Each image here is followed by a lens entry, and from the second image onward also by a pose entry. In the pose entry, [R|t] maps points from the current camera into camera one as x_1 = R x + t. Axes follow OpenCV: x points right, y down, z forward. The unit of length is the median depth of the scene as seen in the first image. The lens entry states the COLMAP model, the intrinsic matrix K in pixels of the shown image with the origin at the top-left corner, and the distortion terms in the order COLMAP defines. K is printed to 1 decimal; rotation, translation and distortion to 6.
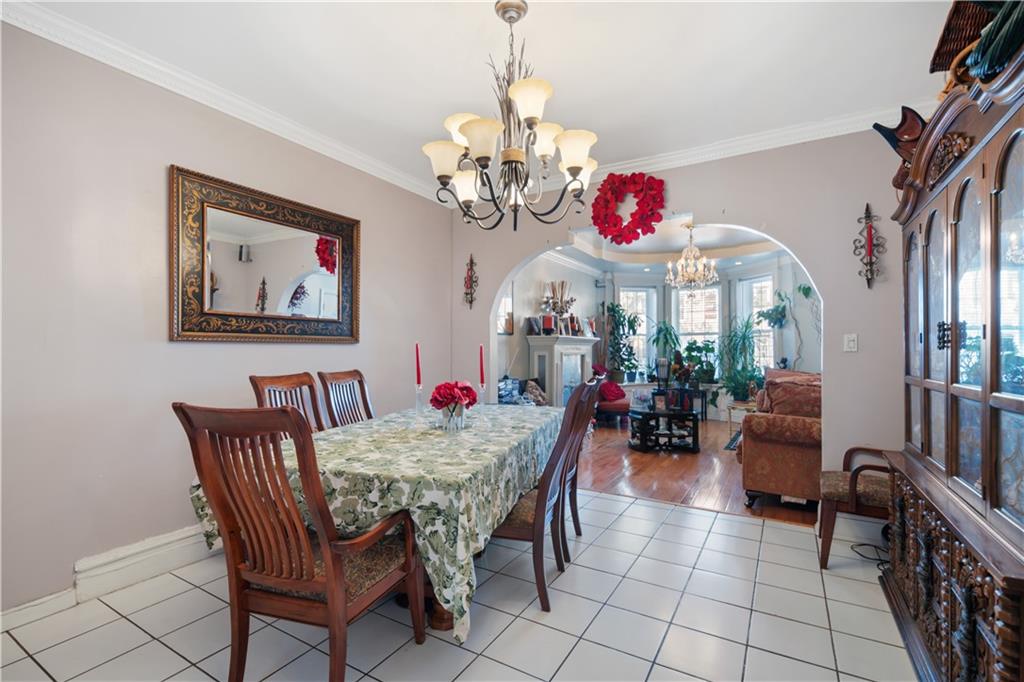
lens RADIAL K [[456.3, 0, 508.6], [0, 456.3, 346.8], [0, 0, 1]] dist [-0.000962, -0.000002]
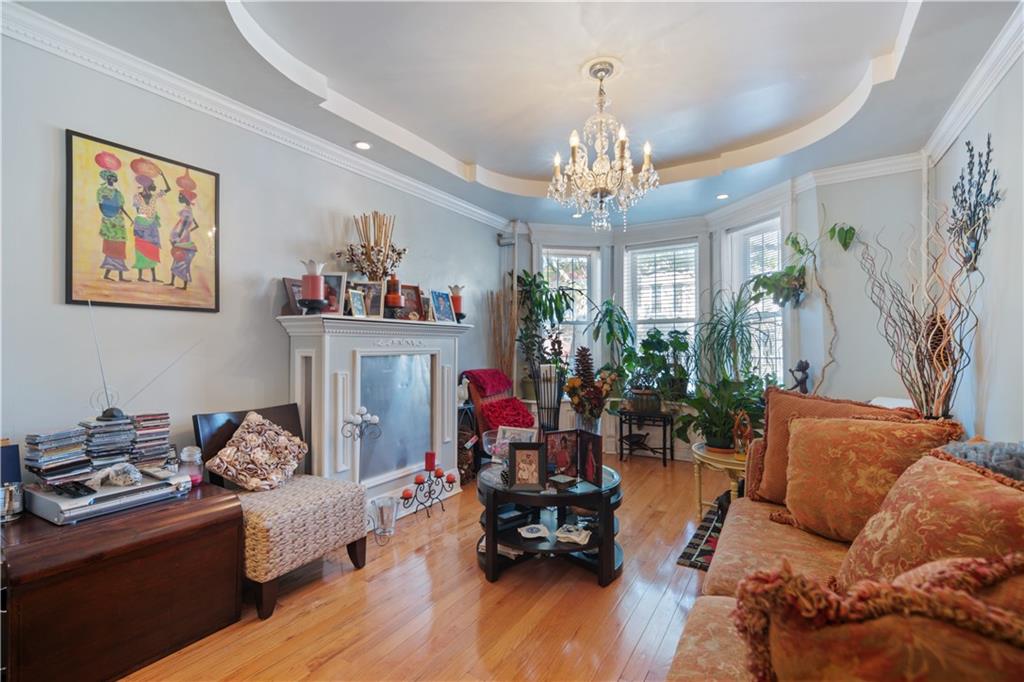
lens RADIAL K [[456.3, 0, 517.8], [0, 456.3, 340.1], [0, 0, 1]] dist [-0.000962, -0.000002]
pose [[0.999992, 0.002686, 0.002934, 0.230011], [-0.002673, 0.999986, -0.004623, 0.002043], [-0.002947, 0.004615, 0.999985, 0.401137]]
